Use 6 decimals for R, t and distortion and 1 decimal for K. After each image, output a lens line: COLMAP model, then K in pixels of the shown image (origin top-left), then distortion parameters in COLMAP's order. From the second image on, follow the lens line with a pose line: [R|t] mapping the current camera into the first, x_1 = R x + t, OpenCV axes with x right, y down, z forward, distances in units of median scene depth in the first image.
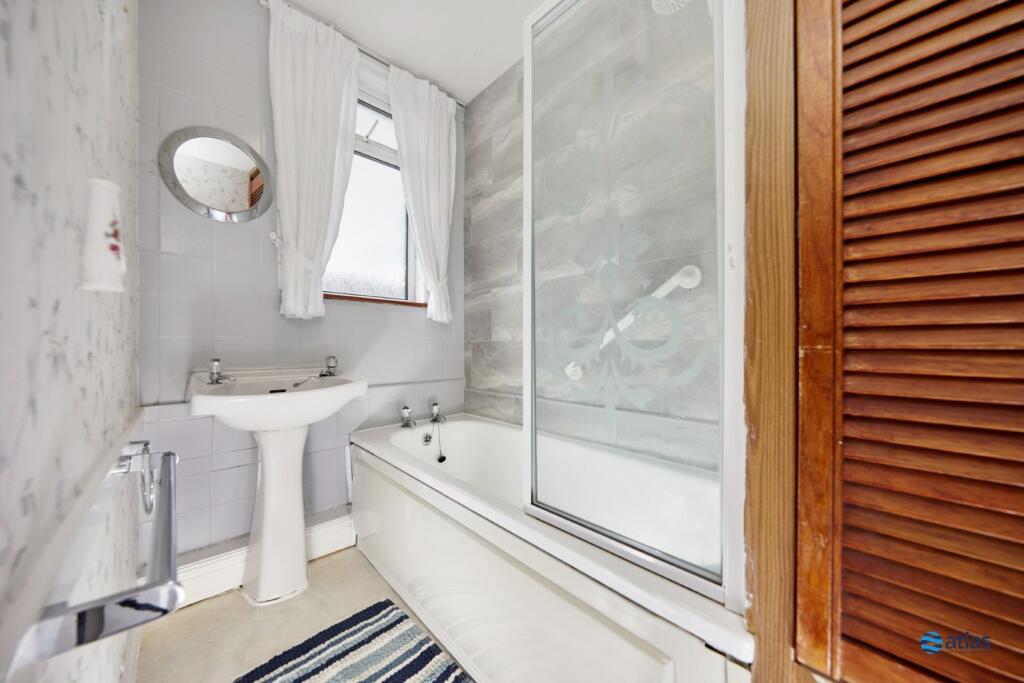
lens RADIAL K [[356.6, 0, 510.8], [0, 356.6, 347.2], [0, 0, 1]] dist [0.000502, 0.000029]
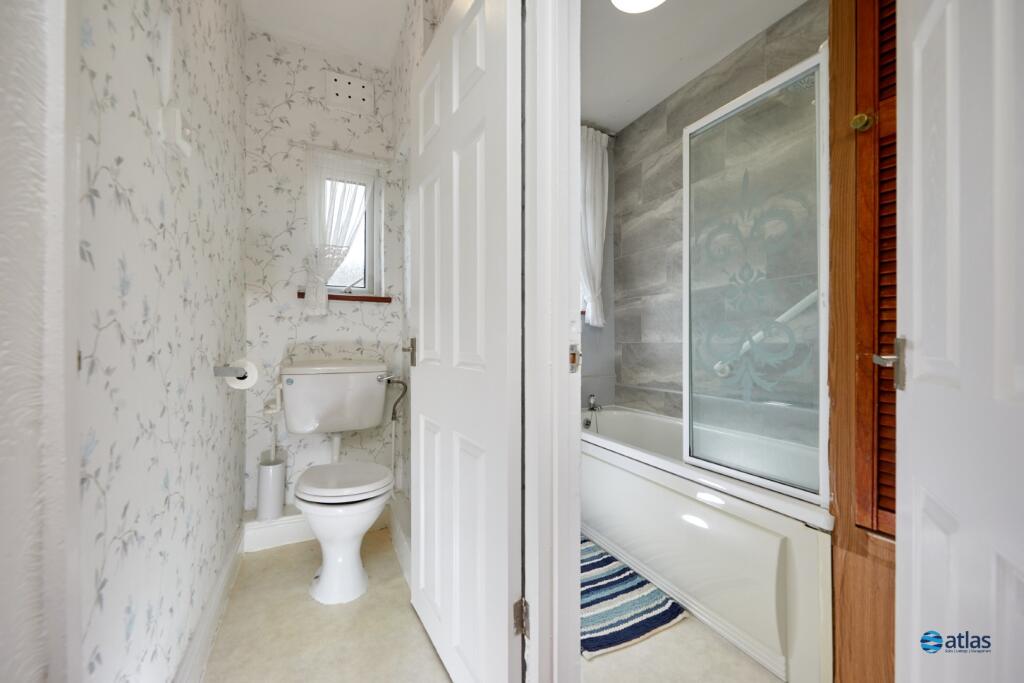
lens RADIAL K [[396.4, 0, 510.0], [0, 396.4, 344.3], [0, 0, 1]] dist [-0.000173, -0.000044]
pose [[0.949665, 0.001027, -0.313264, -0.056100], [-0.001091, 0.999999, -0.000030, -0.010992], [0.313264, 0.000371, 0.949666, -0.338495]]
